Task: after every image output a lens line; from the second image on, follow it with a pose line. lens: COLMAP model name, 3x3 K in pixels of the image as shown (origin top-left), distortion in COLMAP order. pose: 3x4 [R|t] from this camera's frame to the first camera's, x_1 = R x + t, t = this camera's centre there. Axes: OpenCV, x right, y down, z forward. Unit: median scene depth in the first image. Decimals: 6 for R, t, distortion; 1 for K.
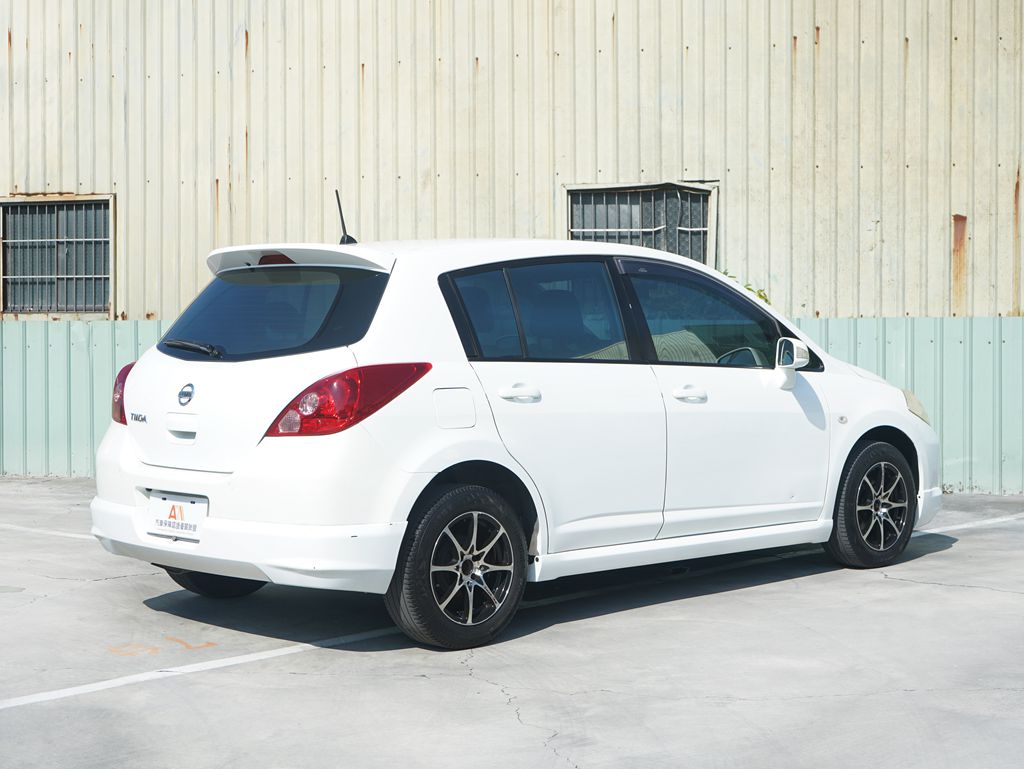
lens RADIAL K [[1763.0, 0, 512.0], [0, 1763.0, 384.5], [0, 0, 1]] dist [-0.046302, 0.017636]
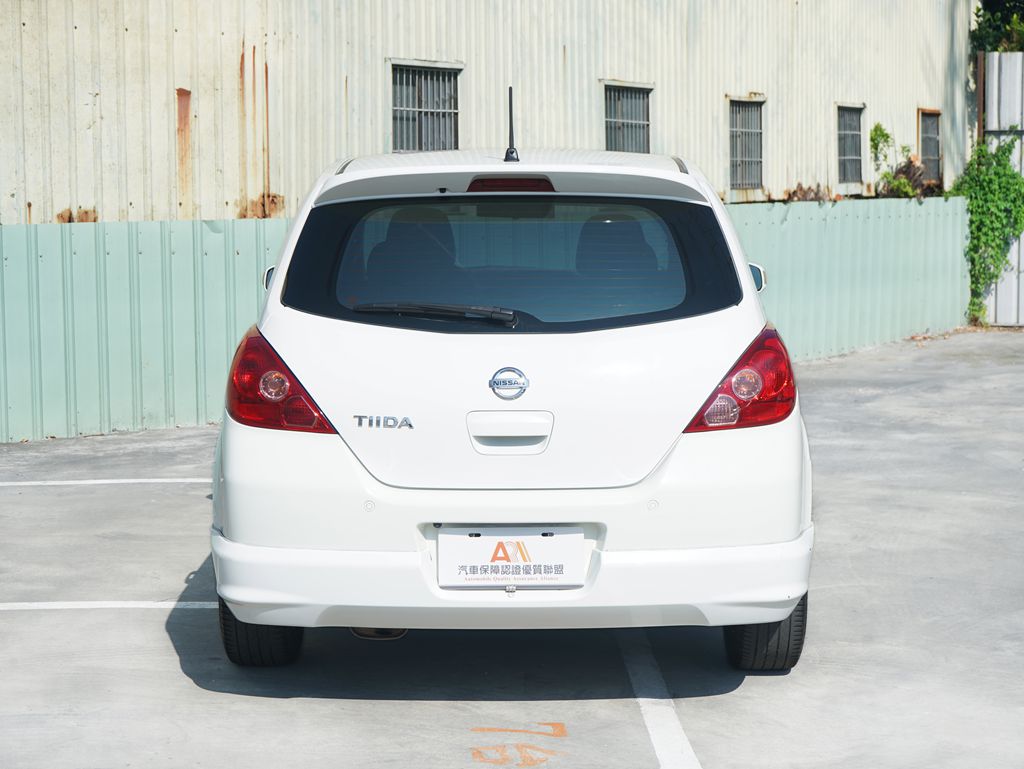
lens RADIAL K [[1958.5, 0, 512.0], [0, 1958.5, 384.5], [0, 0, 1]] dist [-0.047101, 0.183002]
pose [[0.698808, -0.081062, 0.710701, -0.315059], [0.031018, 0.996057, 0.083111, -0.025013], [-0.714636, -0.036034, 0.698567, 0.193849]]
